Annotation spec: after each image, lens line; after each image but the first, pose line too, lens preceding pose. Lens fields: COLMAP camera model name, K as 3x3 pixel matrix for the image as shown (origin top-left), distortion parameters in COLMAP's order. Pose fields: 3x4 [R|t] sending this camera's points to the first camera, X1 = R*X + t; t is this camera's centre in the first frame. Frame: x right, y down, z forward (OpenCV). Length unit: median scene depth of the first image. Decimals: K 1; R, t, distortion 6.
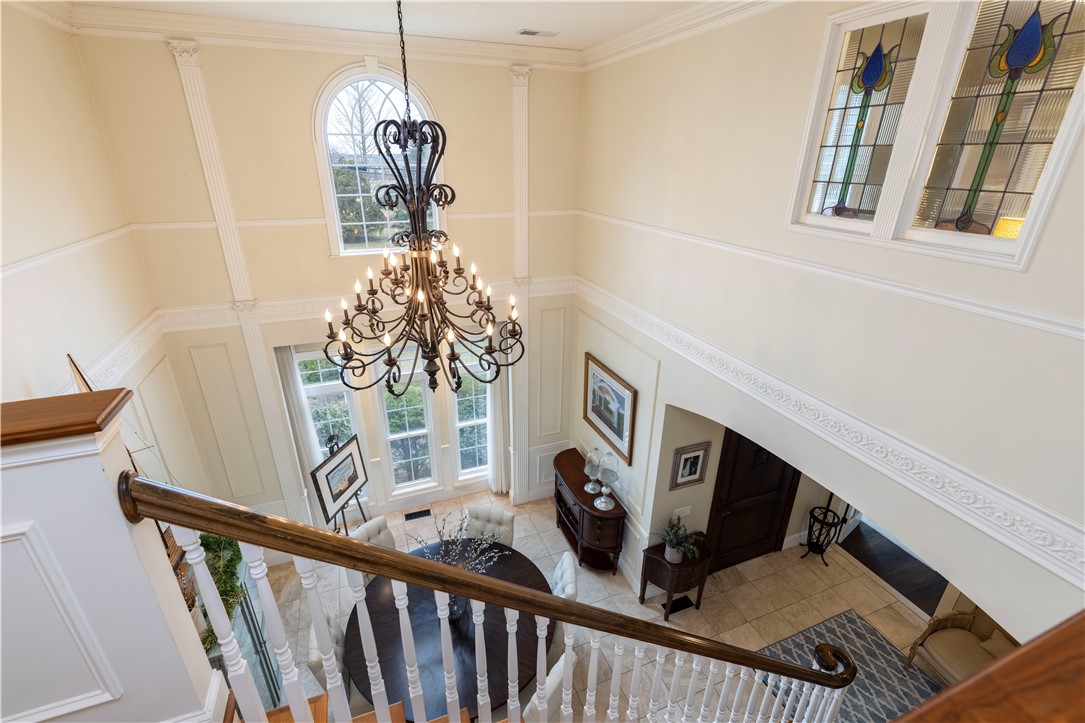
lens RADIAL K [[484.1, 0, 540.6], [0, 484.1, 365.6], [0, 0, 1]] dist [-0.001265, -0.000028]
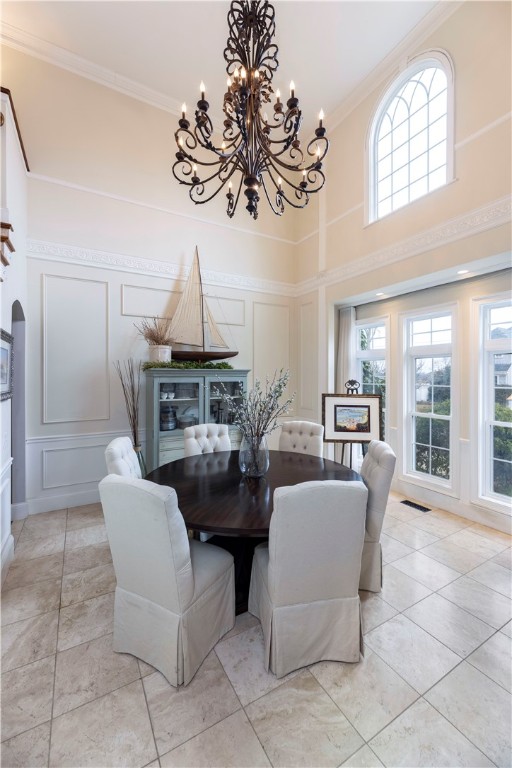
lens RADIAL K [[309.1, 0, 258.5], [0, 309.1, 375.9], [0, 0, 1]] dist [0.000376, -0.000226]
pose [[0.153437, -0.000303, -0.988158, 0.399897], [-0.391533, 0.918135, -0.061077, 0.341419], [0.907281, 0.396269, 0.140757, 0.802734]]
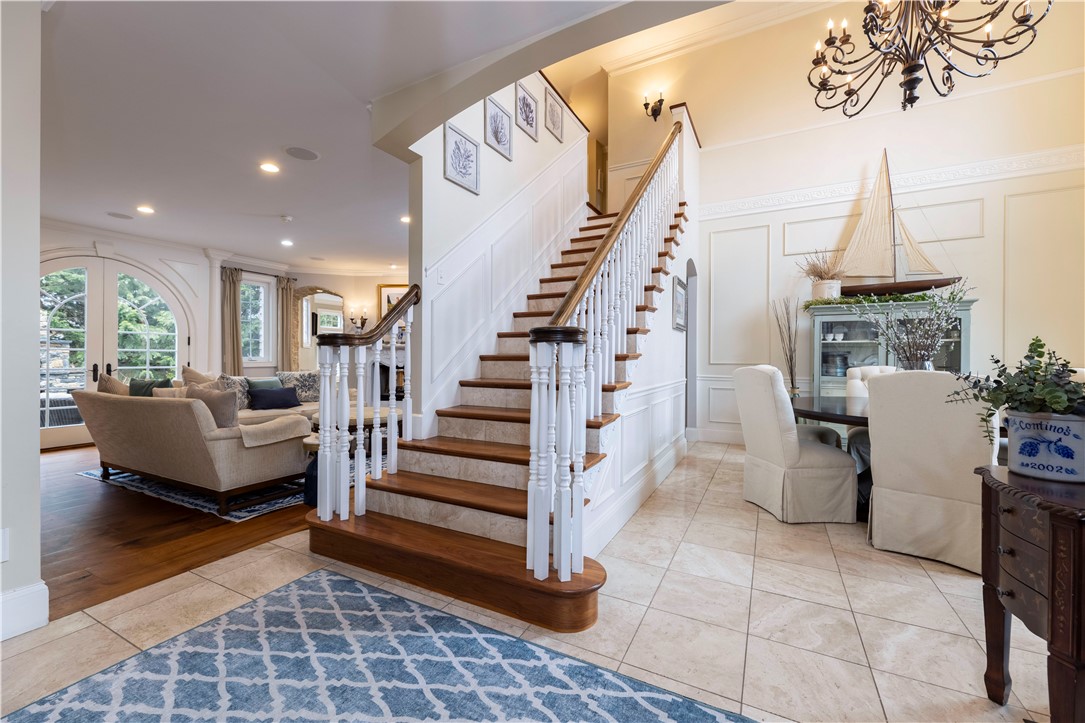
lens RADIAL K [[436.7, 0, 534.4], [0, 436.7, 354.1], [0, 0, 1]] dist [0.000376, -0.000226]
pose [[-0.766364, -0.014801, -0.642236, 0.759165], [-0.264644, 0.918236, 0.294631, 0.356929], [0.585363, 0.395758, -0.707619, 1.064313]]
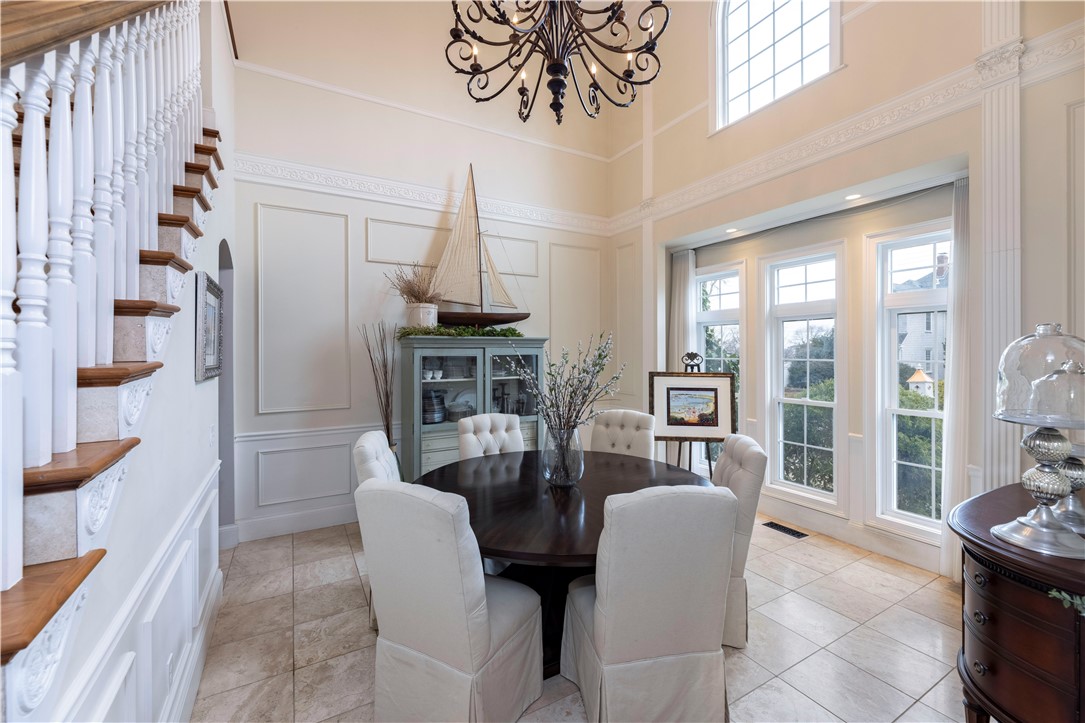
lens RADIAL K [[436.7, 0, 543.4], [0, 436.7, 352.5], [0, 0, 1]] dist [0.000376, -0.000226]
pose [[0.148556, -0.000478, -0.988904, 0.394920], [-0.389439, 0.919164, -0.058947, 0.364759], [0.908993, 0.393874, 0.136361, 0.779482]]
